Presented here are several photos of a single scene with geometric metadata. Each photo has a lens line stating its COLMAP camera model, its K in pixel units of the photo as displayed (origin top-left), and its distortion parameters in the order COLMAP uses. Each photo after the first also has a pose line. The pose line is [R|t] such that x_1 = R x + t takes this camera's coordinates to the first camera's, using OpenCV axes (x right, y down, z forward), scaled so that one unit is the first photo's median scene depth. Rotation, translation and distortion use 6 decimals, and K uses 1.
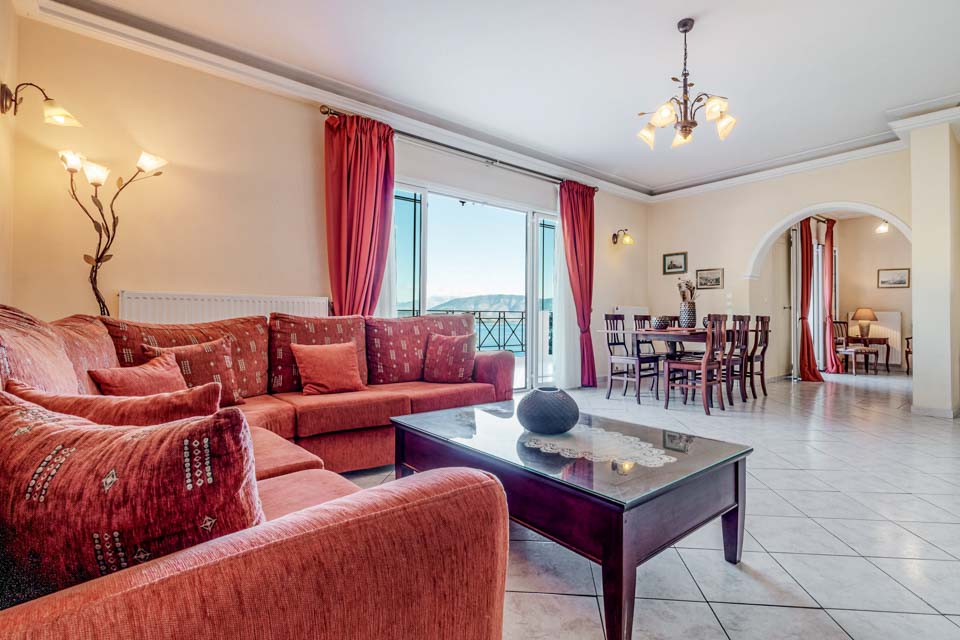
lens RADIAL K [[447.1, 0, 484.0], [0, 447.1, 312.8], [0, 0, 1]] dist [0.003354, 0.000537]
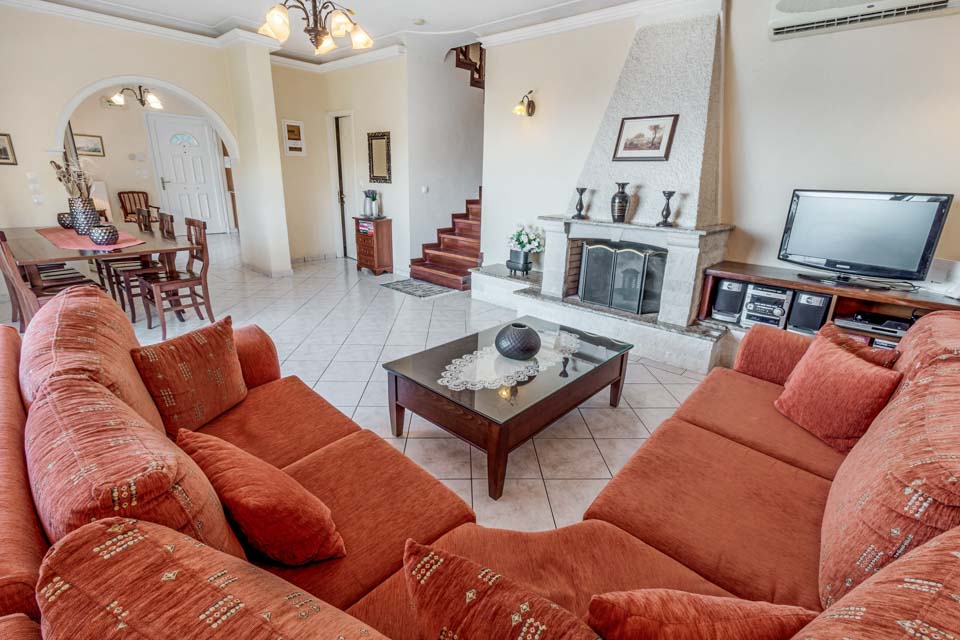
lens RADIAL K [[447.1, 0, 484.0], [0, 447.1, 312.8], [0, 0, 1]] dist [0.003354, 0.000537]
pose [[-0.150128, -0.299031, 0.942360, -0.217670], [-0.039525, 0.954216, 0.296496, -0.053682], [-0.987876, 0.007266, -0.155074, 0.322457]]
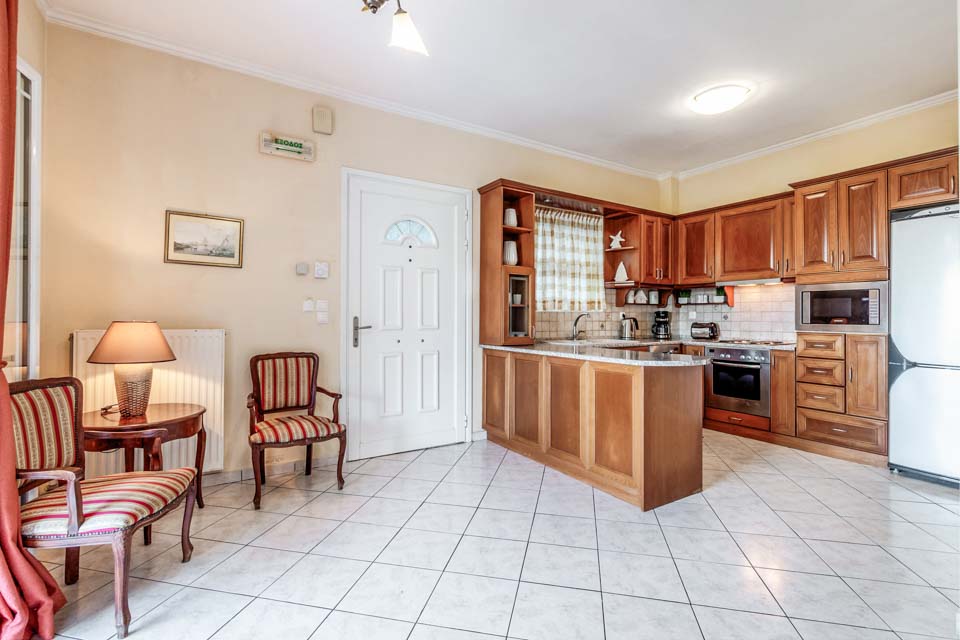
lens RADIAL K [[447.1, 0, 484.0], [0, 447.1, 312.8], [0, 0, 1]] dist [0.003354, 0.000537]
pose [[0.110912, 0.005324, 0.993816, 0.580538], [-0.012094, 0.999919, -0.004007, -0.018460], [-0.993757, -0.011575, 0.110967, 0.739653]]
